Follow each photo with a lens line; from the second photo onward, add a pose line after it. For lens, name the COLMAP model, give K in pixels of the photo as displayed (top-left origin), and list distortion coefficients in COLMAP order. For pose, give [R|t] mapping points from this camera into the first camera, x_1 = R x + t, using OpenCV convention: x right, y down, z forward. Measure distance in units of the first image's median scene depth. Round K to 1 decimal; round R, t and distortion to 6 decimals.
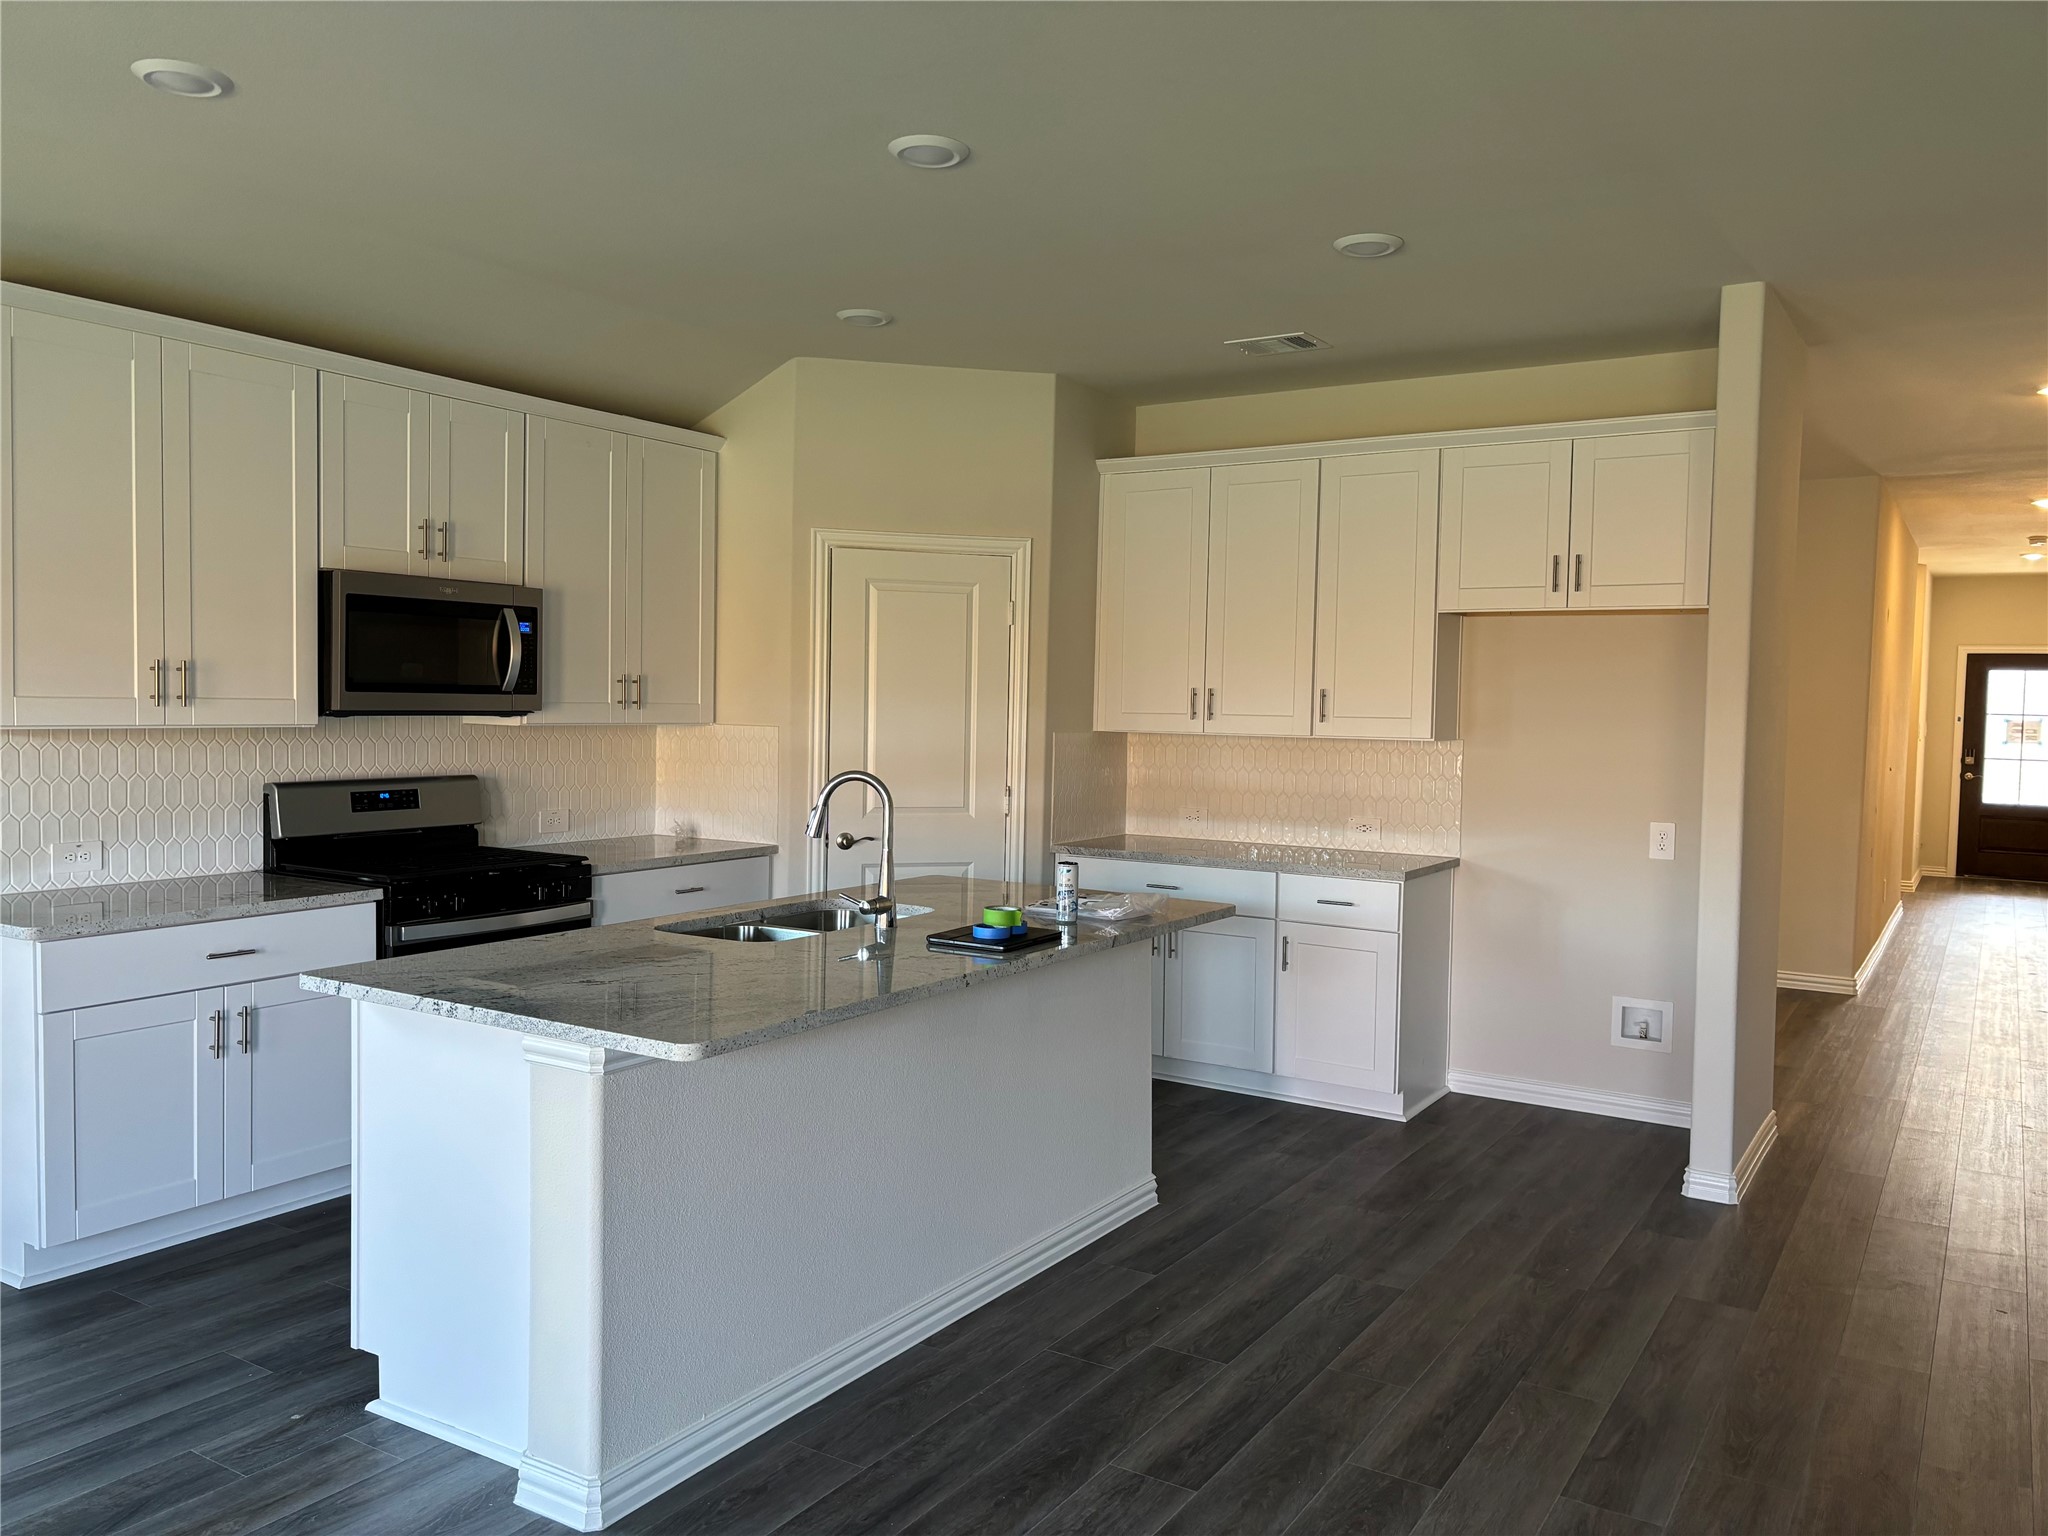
lens RADIAL K [[1541.0, 0, 1014.5], [0, 1541.0, 764.5], [0, 0, 1]] dist [0.069133, -0.082694]
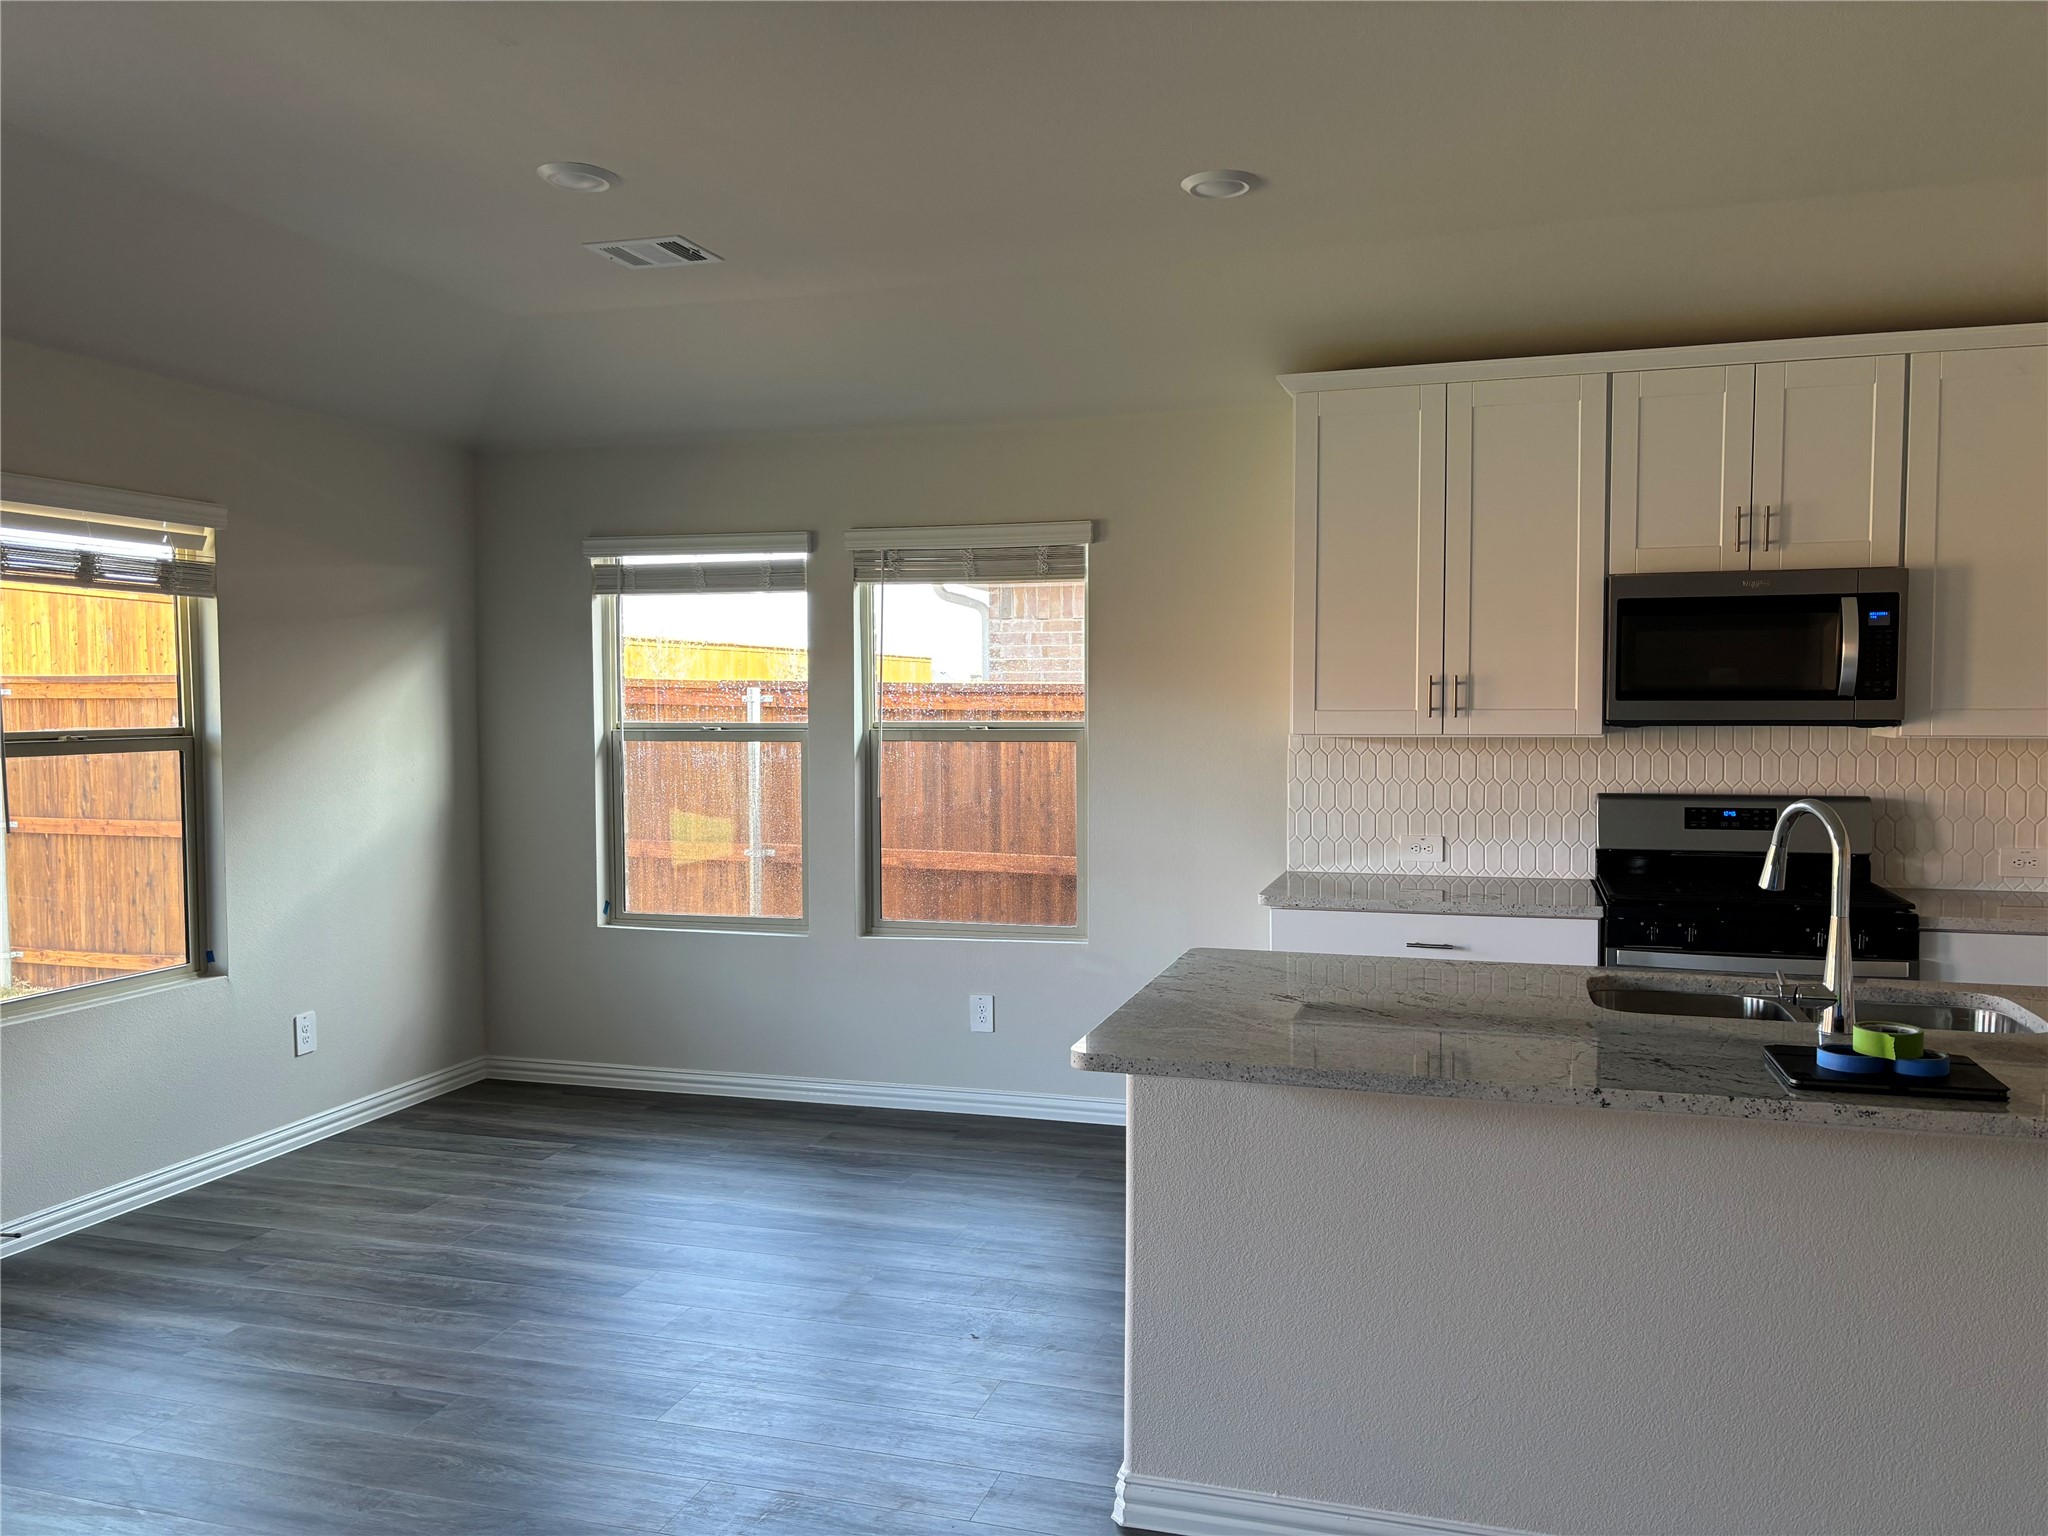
lens RADIAL K [[1541.0, 0, 1034.5], [0, 1541.0, 773.3], [0, 0, 1]] dist [0.069133, -0.082694]
pose [[0.268655, 0.027196, -0.962852, 0.363797], [-0.033967, 0.999247, 0.018746, -0.006931], [0.962637, 0.027669, 0.269376, 0.354212]]
